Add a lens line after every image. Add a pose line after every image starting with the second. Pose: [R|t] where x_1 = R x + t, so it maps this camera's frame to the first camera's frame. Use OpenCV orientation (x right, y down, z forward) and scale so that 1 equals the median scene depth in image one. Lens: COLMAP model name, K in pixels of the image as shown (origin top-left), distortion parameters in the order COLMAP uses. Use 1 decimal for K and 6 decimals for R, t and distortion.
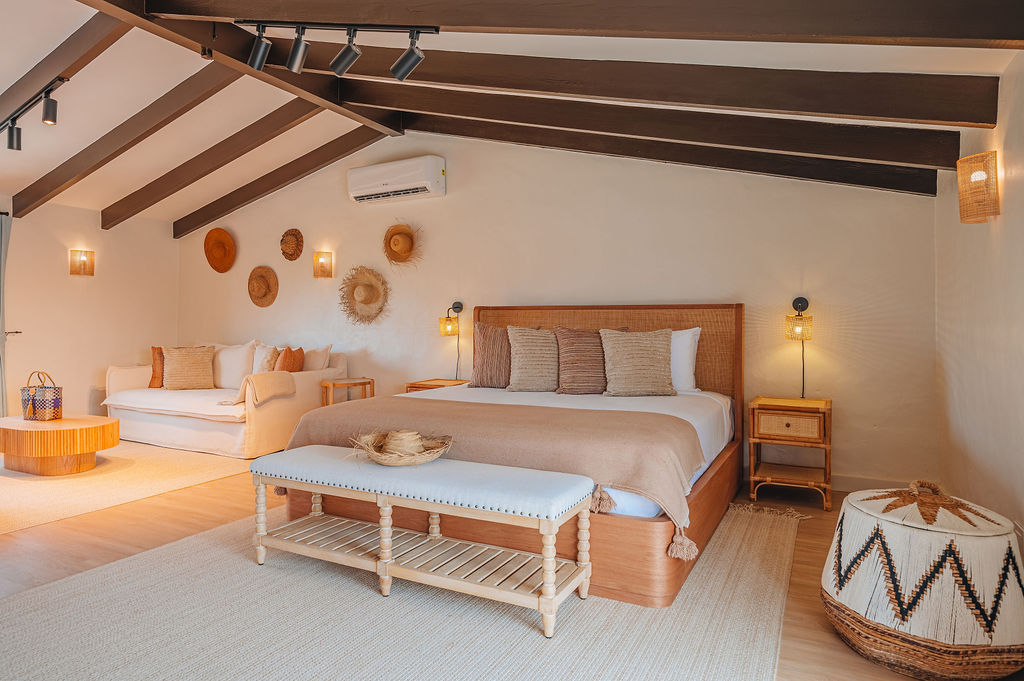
lens RADIAL K [[619.1, 0, 510.8], [0, 619.1, 312.8], [0, 0, 1]] dist [-0.002322, -0.000887]
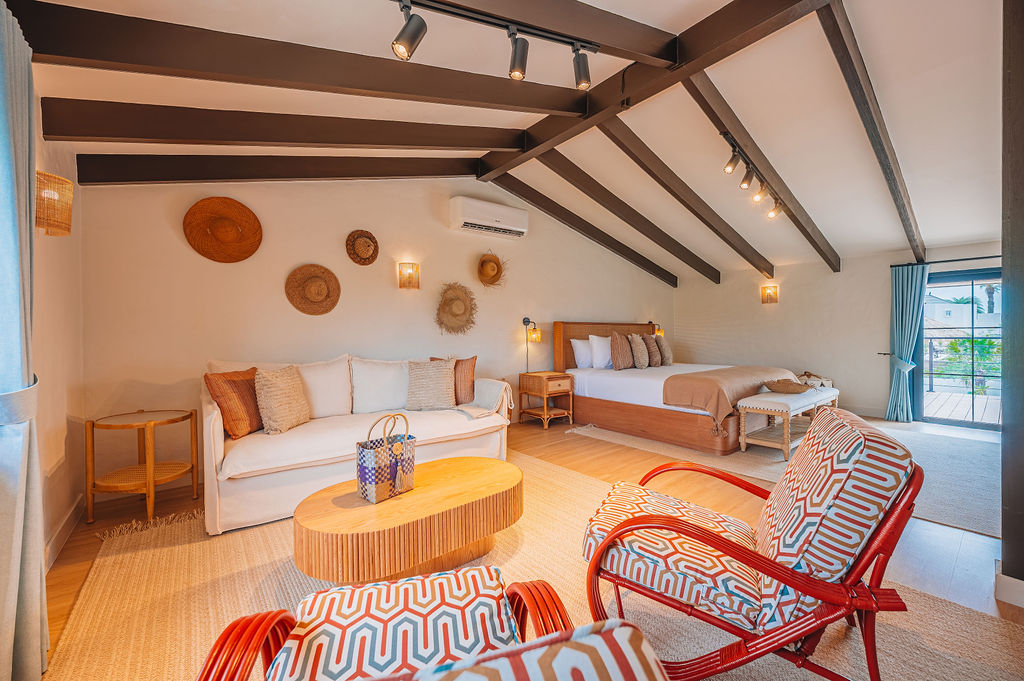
lens RADIAL K [[402.8, 0, 512.2], [0, 402.8, 336.5], [0, 0, 1]] dist [-0.001355, -0.000020]
pose [[0.408431, -0.008967, 0.912745, -0.950361], [-0.008945, 0.999864, 0.013826, 0.012916], [-0.912746, -0.013812, 0.408295, 0.654191]]
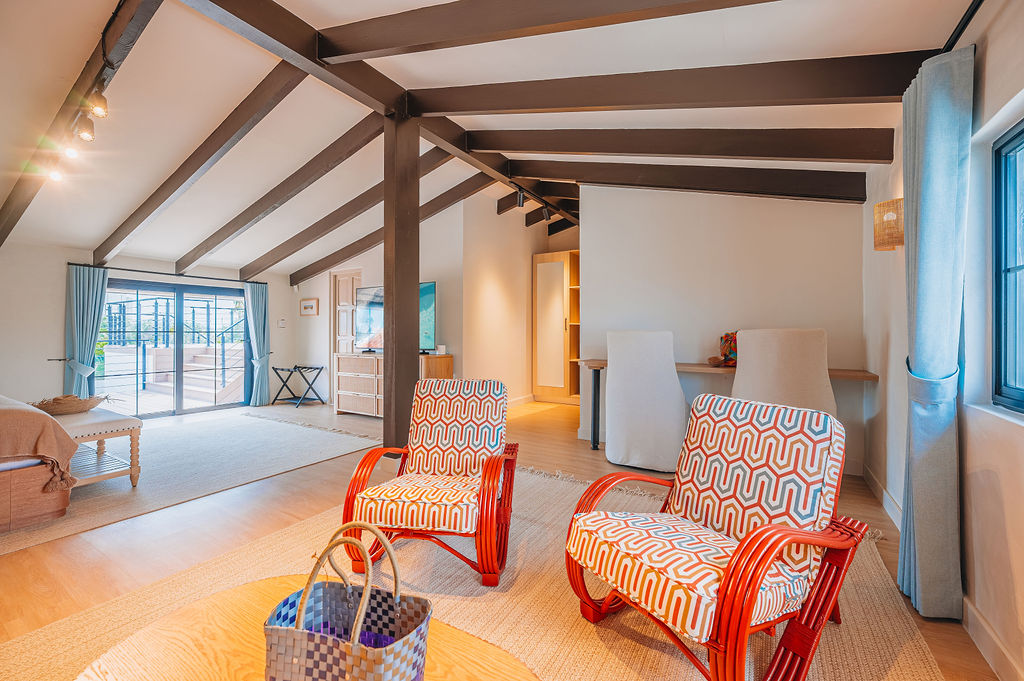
lens RADIAL K [[410.0, 0, 513.1], [0, 410.0, 337.2], [0, 0, 1]] dist [0.000985, -0.000010]
pose [[-0.997343, 0.000023, 0.072850, -0.745658], [-0.000629, 0.999960, -0.008928, 0.018429], [-0.072847, -0.008950, -0.997303, 1.024772]]
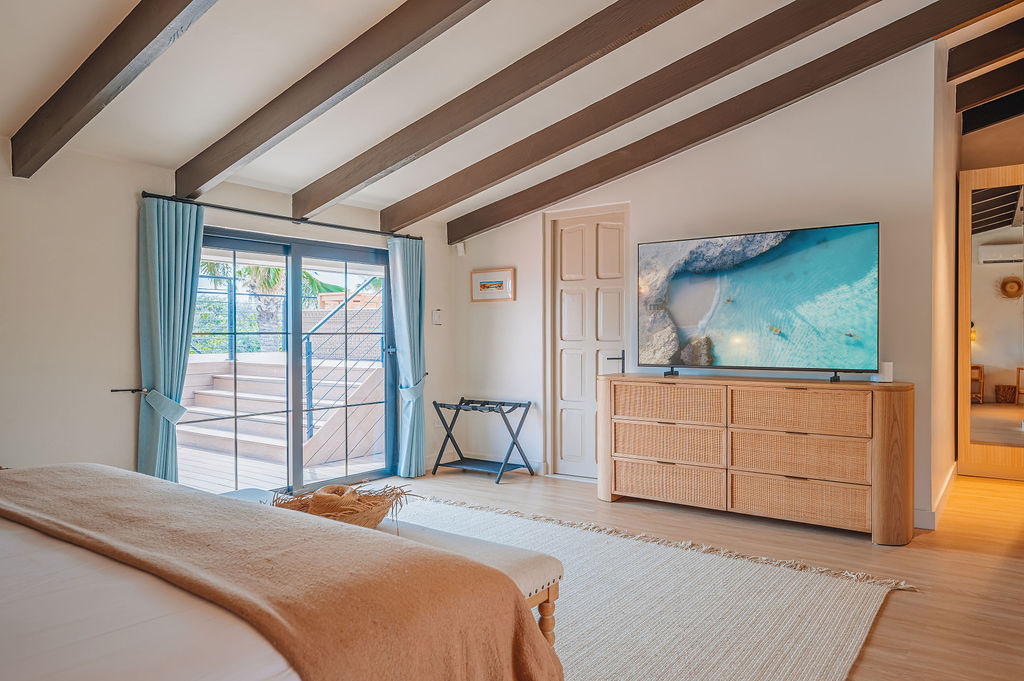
lens RADIAL K [[684.3, 0, 512.0], [0, 684.3, 340.5], [0, 0, 1]] dist [0.053541, 0.000850]
pose [[-0.987080, 0.001782, 0.160219, -0.243700], [0.000485, 0.999967, -0.008136, 0.012413], [-0.160228, -0.007953, -0.987048, 0.878228]]
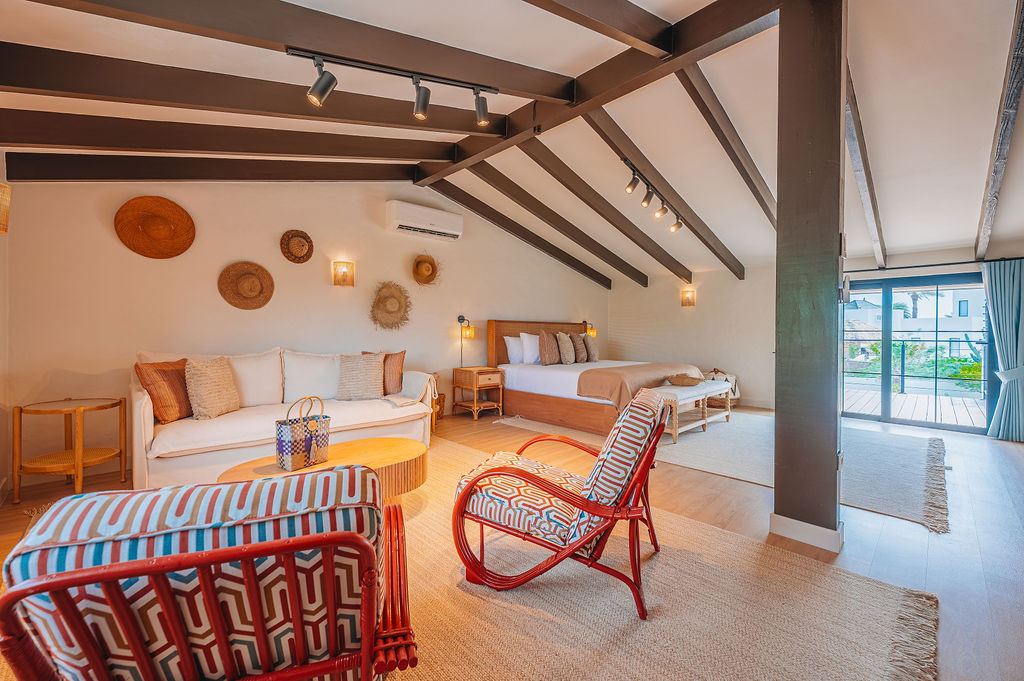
lens RADIAL K [[414.2, 0, 511.5], [0, 414.2, 332.8], [0, 0, 1]] dist [0.000101, -0.000530]
pose [[0.321303, -0.000901, 0.946976, -1.007876], [-0.023675, 0.999679, 0.008984, 0.012038], [-0.946680, -0.025306, 0.321179, 0.561579]]
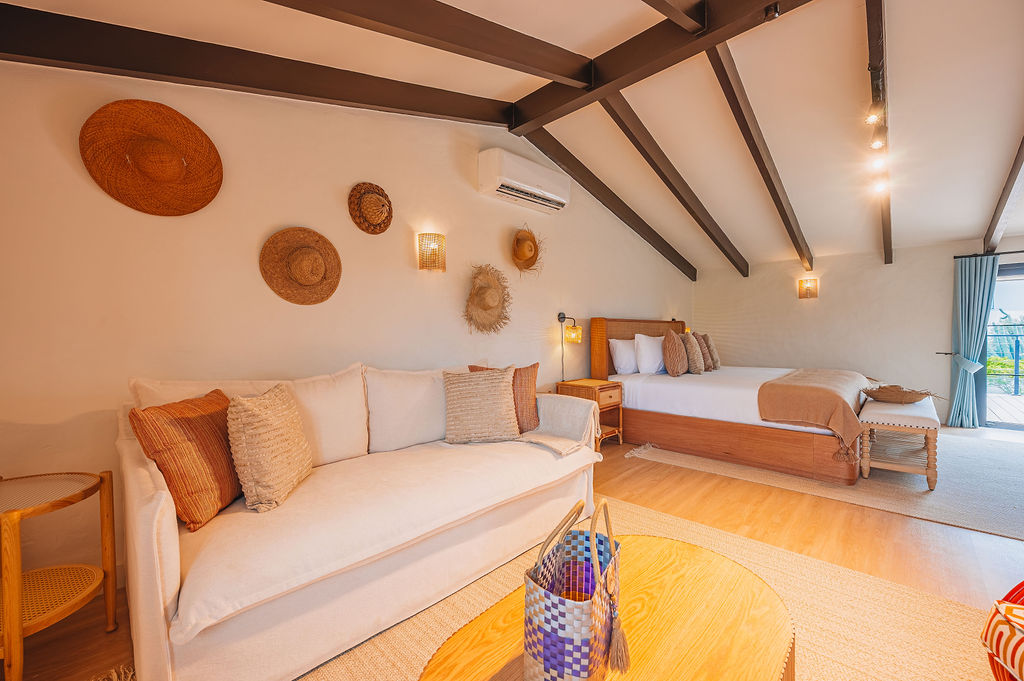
lens RADIAL K [[410.5, 0, 512.0], [0, 410.5, 340.5], [0, 0, 1]] dist [-0.000826, -0.000007]
pose [[0.289126, -0.020716, 0.957067, -0.842900], [-0.006266, 0.999703, 0.023532, 0.016195], [-0.957271, -0.012801, 0.288911, 0.872775]]
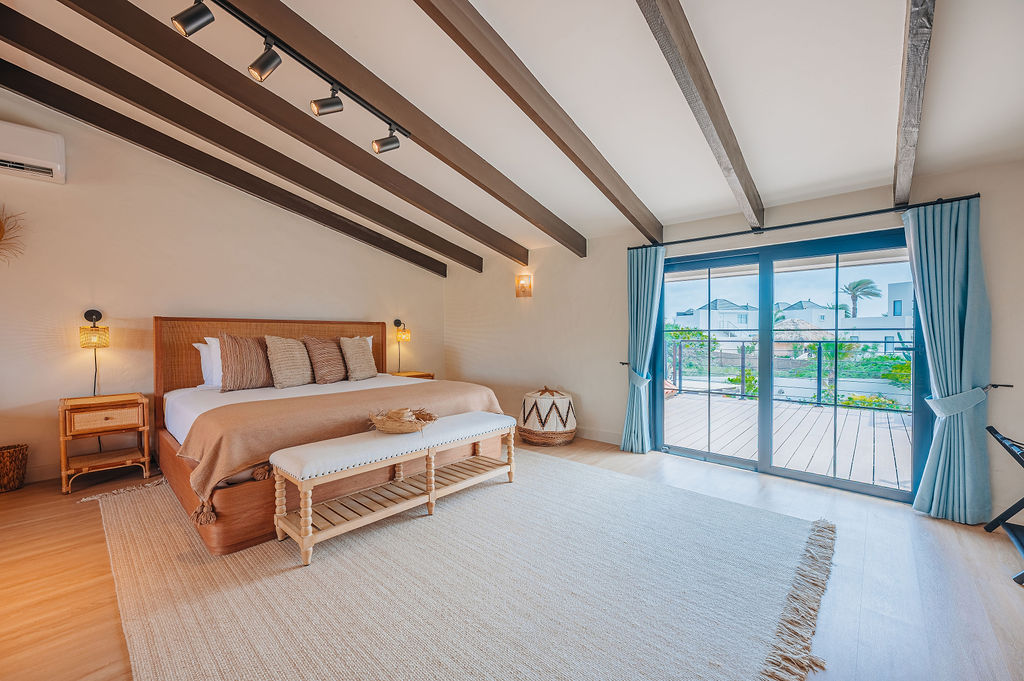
lens RADIAL K [[404.7, 0, 508.7], [0, 404.7, 338.9], [0, 0, 1]] dist [-0.001401, -0.000153]
pose [[0.262581, -0.013834, 0.964811, -0.498863], [-0.015766, 0.999702, 0.018625, 0.004080], [-0.964781, -0.020102, 0.262285, 0.259053]]
